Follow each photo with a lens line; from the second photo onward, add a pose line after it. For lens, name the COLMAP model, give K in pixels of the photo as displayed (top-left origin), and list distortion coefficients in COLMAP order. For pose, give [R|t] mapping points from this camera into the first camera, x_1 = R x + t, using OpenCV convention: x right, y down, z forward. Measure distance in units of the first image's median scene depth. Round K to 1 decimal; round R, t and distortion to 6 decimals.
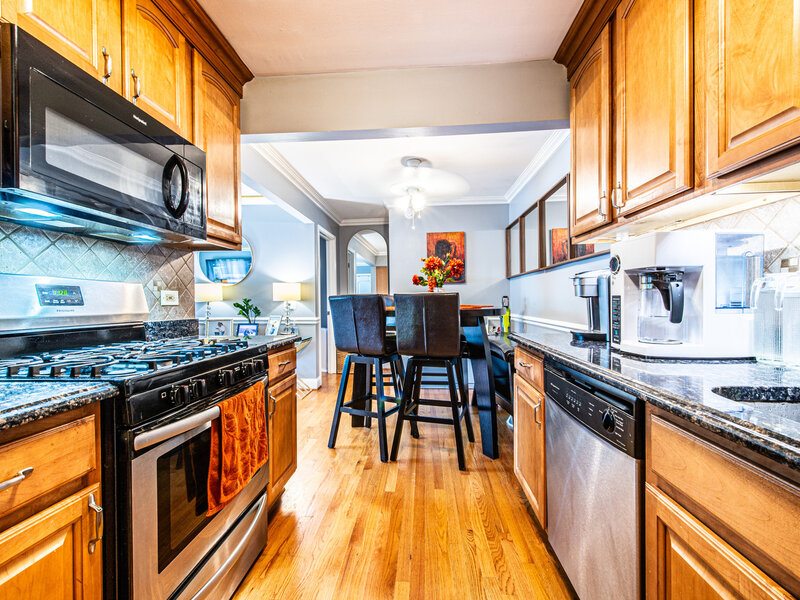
lens RADIAL K [[353.0, 0, 404.4], [0, 353.0, 302.4], [0, 0, 1]] dist [0.002812, 0.000196]
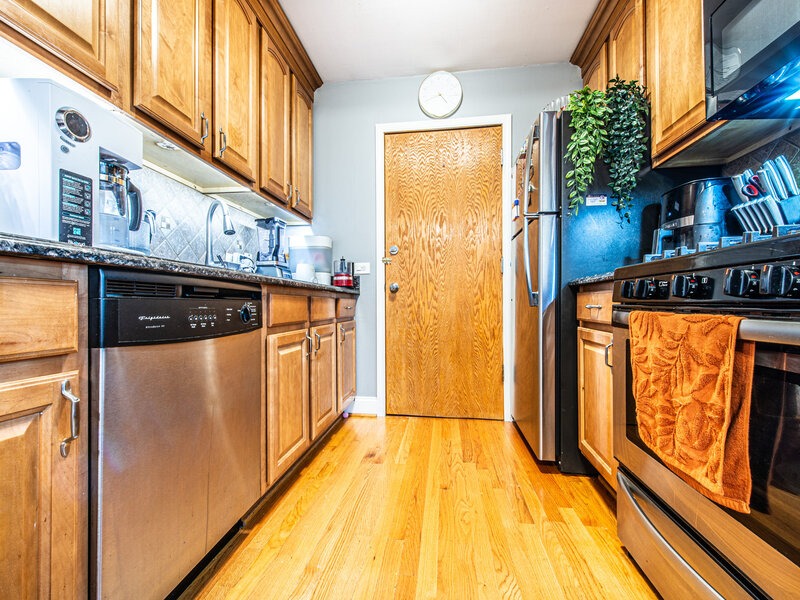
lens RADIAL K [[353.0, 0, 398.2], [0, 353.0, 301.8], [0, 0, 1]] dist [0.002812, 0.000196]
pose [[-0.996786, 0.015990, 0.078503, -0.033435], [0.015584, 0.999862, -0.005779, 0.235740], [-0.078584, -0.004537, -0.996897, 1.664492]]
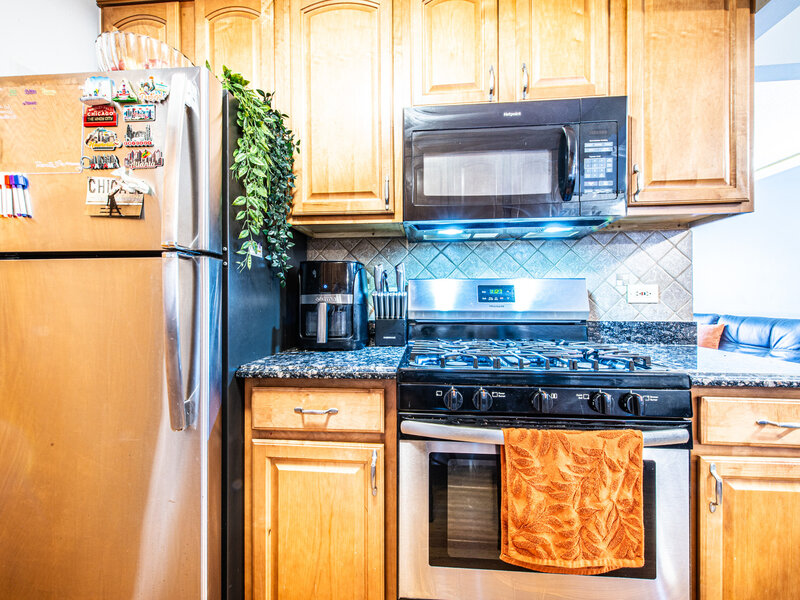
lens RADIAL K [[353.0, 0, 399.2], [0, 353.0, 301.0], [0, 0, 1]] dist [0.002812, 0.000196]
pose [[-0.027968, 0.009237, -0.999566, 0.244504], [0.001643, 0.999956, 0.009195, -0.006352], [0.999607, -0.001385, -0.027982, 0.710765]]
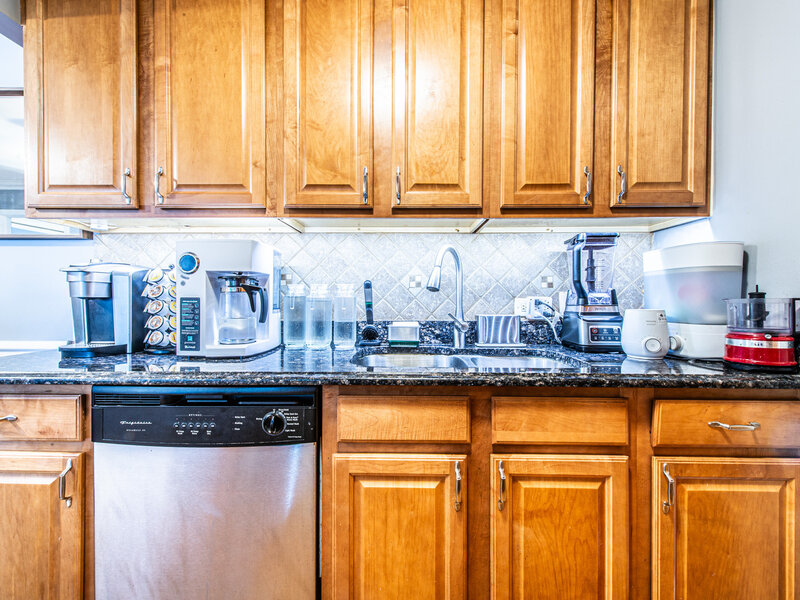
lens RADIAL K [[353.0, 0, 401.6], [0, 353.0, 302.3], [0, 0, 1]] dist [0.002812, 0.000196]
pose [[-0.037079, -0.000519, 0.999312, -0.337844], [0.003272, 0.999994, 0.000641, -0.007083], [-0.999307, 0.003294, -0.037077, 0.513771]]
